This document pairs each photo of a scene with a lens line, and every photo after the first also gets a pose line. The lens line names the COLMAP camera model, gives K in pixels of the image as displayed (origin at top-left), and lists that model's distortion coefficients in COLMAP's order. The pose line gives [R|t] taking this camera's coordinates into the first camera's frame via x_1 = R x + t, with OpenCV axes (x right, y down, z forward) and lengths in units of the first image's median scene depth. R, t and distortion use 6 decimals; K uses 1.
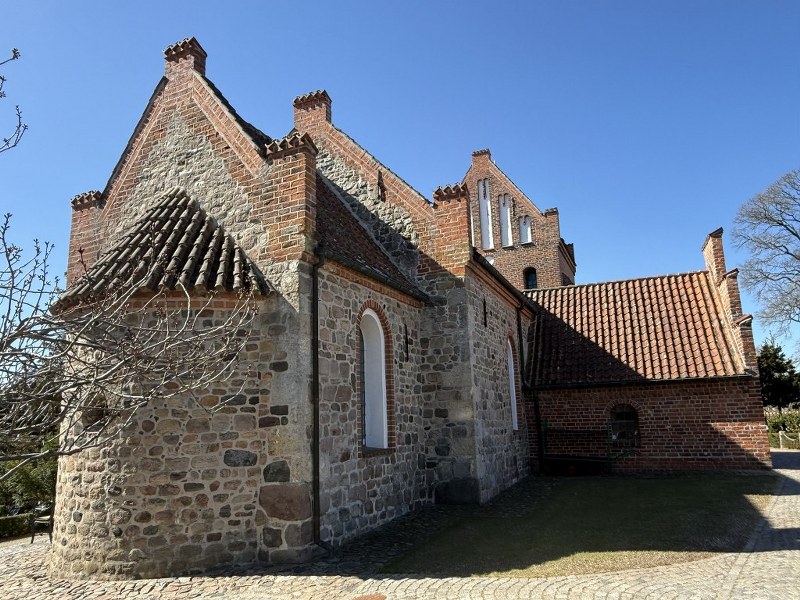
lens RADIAL K [[568.2, 0, 398.6], [0, 568.2, 302.3], [0, 0, 1]] dist [0.008273, -0.007377]
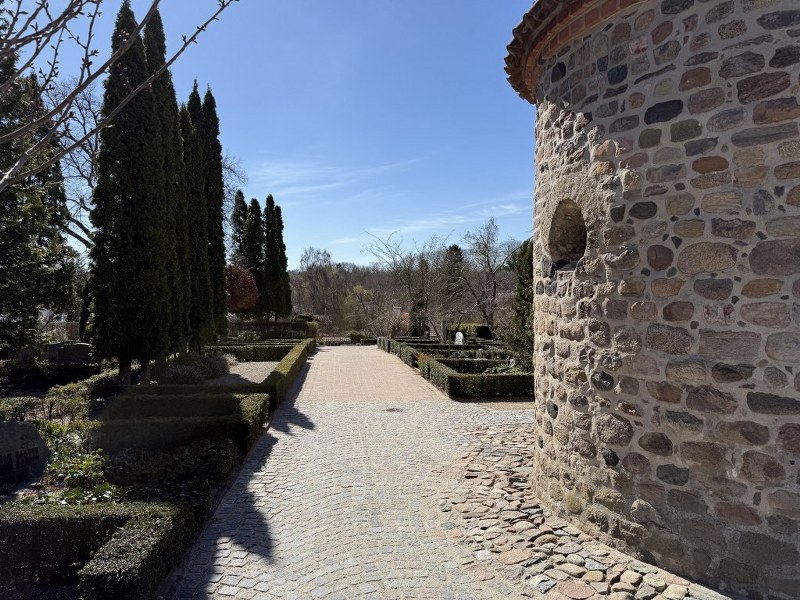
lens RADIAL K [[568.2, 0, 399.6], [0, 568.2, 302.1], [0, 0, 1]] dist [0.008273, -0.007377]
pose [[0.610285, 0.061244, -0.789811, -0.206070], [0.134331, 0.974568, 0.179368, 0.144240], [0.780709, -0.215562, 0.586537, 0.568066]]
